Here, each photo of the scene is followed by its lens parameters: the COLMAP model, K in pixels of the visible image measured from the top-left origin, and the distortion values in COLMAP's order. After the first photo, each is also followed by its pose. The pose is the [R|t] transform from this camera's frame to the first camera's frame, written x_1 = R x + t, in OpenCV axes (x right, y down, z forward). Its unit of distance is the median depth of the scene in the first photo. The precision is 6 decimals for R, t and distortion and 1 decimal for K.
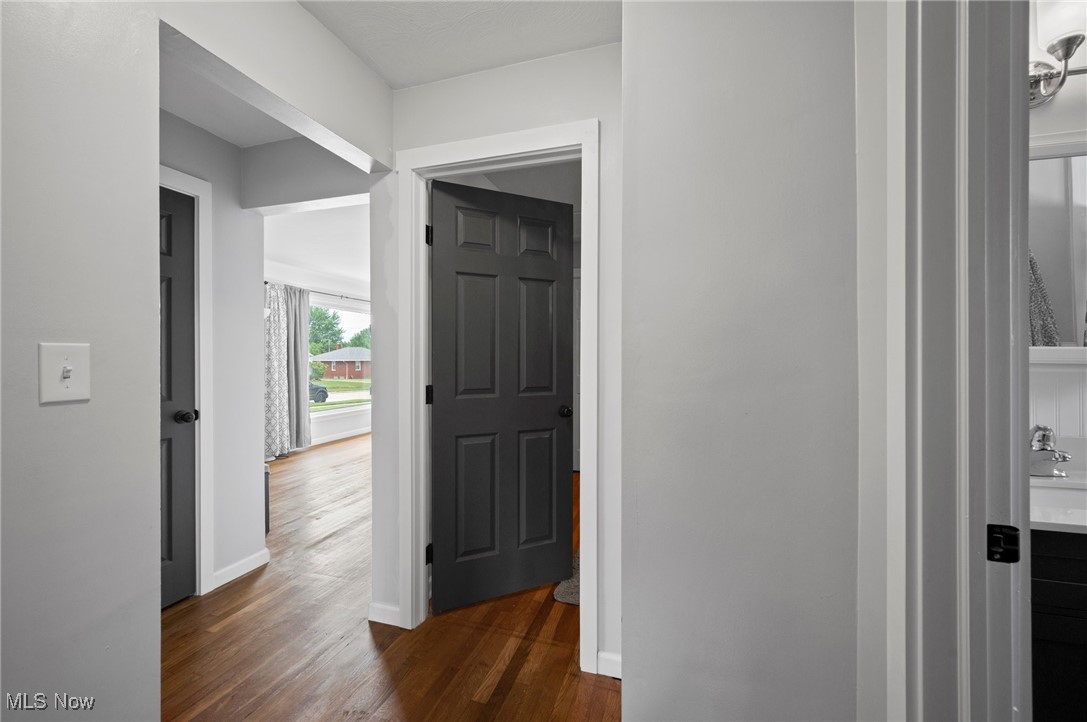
lens RADIAL K [[427.9, 0, 543.3], [0, 427.9, 361.3], [0, 0, 1]] dist [0.000726, -0.000388]
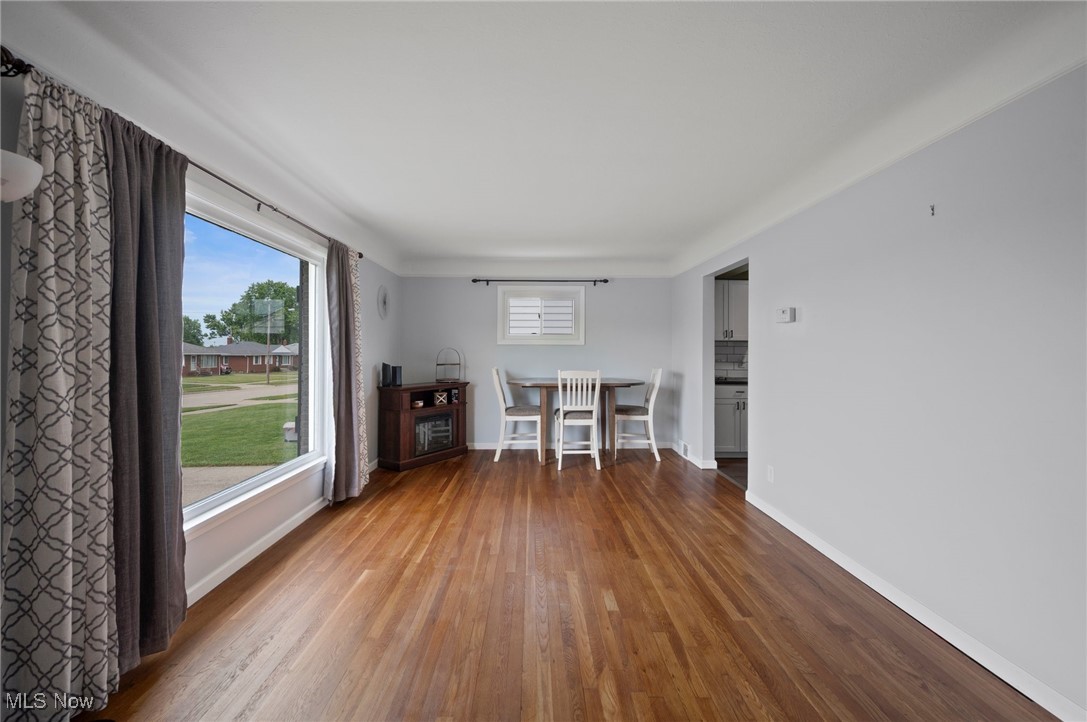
lens RADIAL K [[427.9, 0, 543.8], [0, 427.9, 351.7], [0, 0, 1]] dist [0.000726, -0.000388]
pose [[0.946216, 0.007073, 0.323458, -0.424021], [-0.002387, 0.999886, -0.014881, -0.010311], [-0.323527, 0.013308, 0.946125, 0.645132]]
